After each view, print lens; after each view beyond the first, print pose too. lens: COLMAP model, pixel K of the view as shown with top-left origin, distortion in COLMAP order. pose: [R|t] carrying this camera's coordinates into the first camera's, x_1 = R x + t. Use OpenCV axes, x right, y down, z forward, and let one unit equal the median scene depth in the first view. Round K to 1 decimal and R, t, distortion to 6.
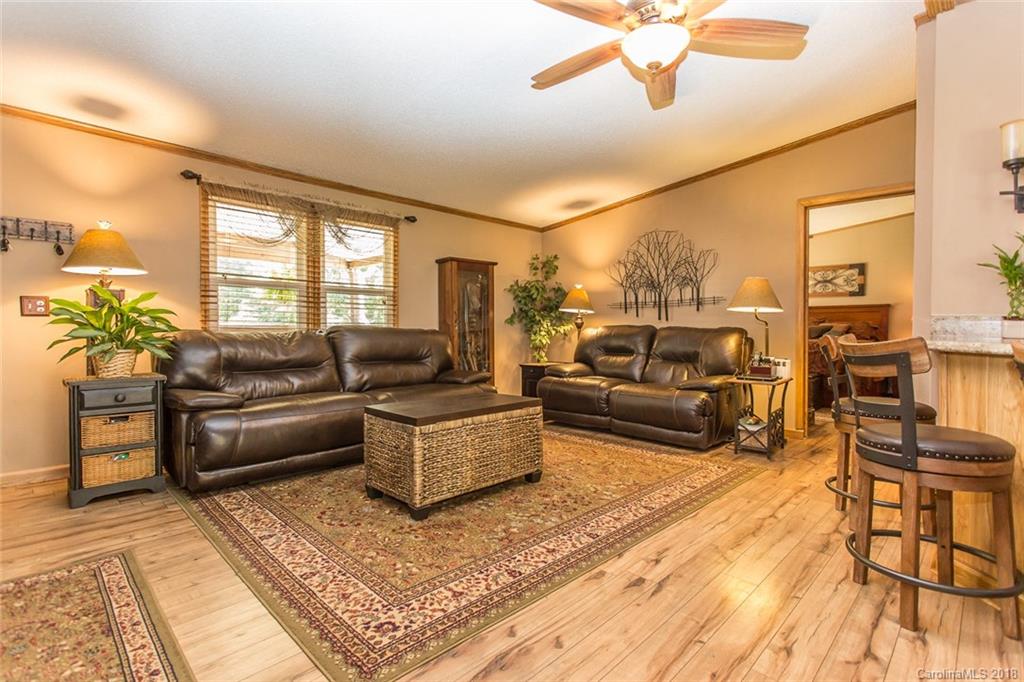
lens RADIAL K [[484.2, 0, 514.4], [0, 484.2, 334.4], [0, 0, 1]] dist [-0.001025, 0.000117]
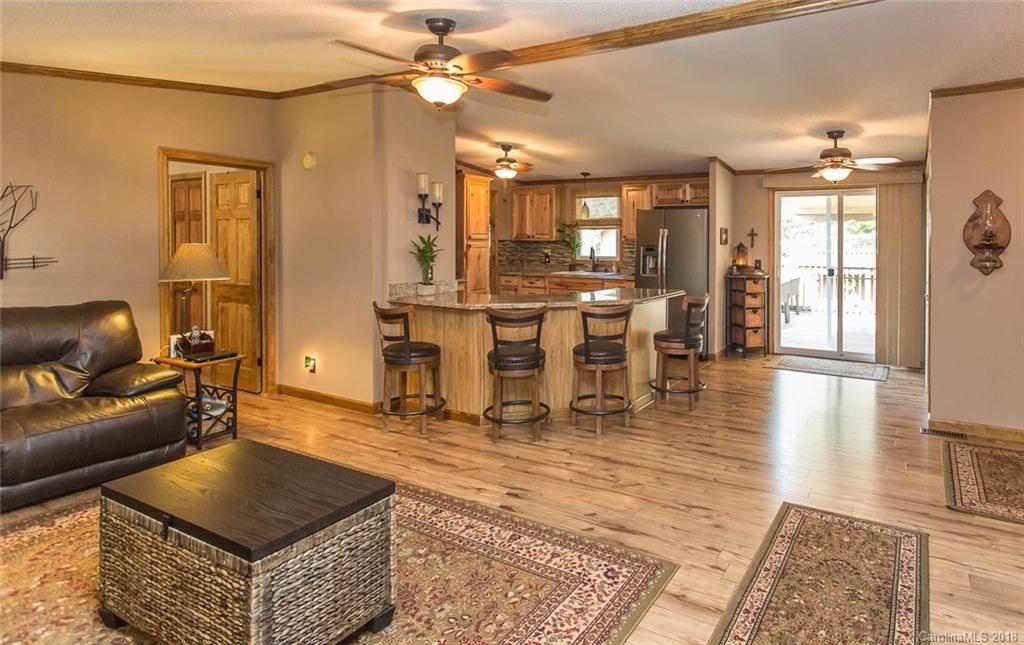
lens RADIAL K [[564.5, 0, 604.9], [0, 564.5, 247.3], [0, 0, 1]] dist [0.001383, 0.000924]
pose [[-0.268578, -0.016615, 0.963115, -0.829727], [0.009274, 0.999760, 0.019834, -0.149995], [-0.963213, 0.014259, -0.268360, 0.682393]]
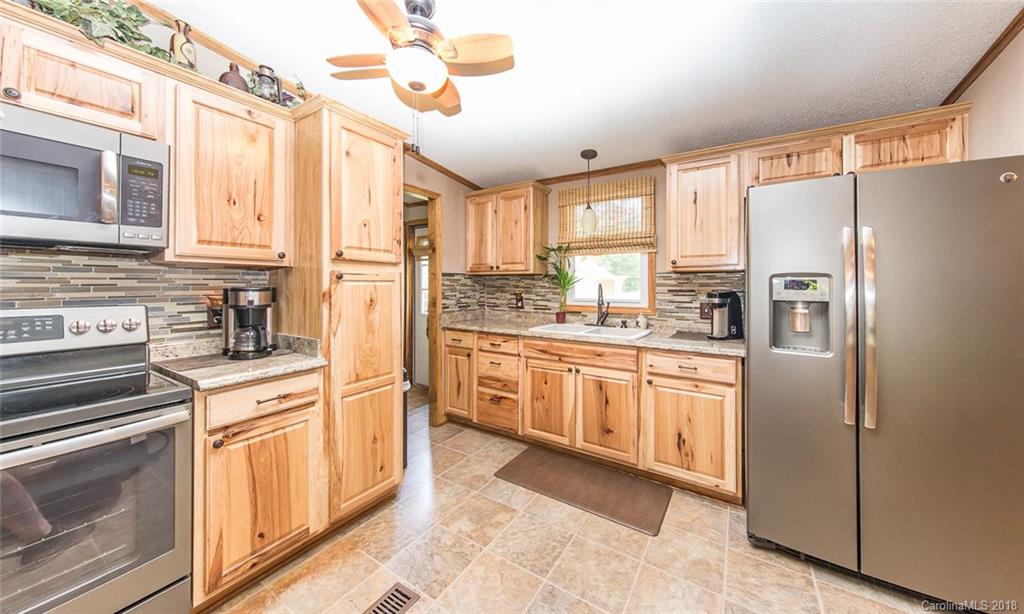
lens RADIAL K [[353.8, 0, 523.3], [0, 353.8, 287.9], [0, 0, 1]] dist [0.005257, -0.000041]
pose [[-0.206198, -0.009719, 0.978462, 0.816523], [0.012039, 0.999850, 0.012468, -0.101703], [-0.978436, 0.014351, -0.206050, 0.431195]]
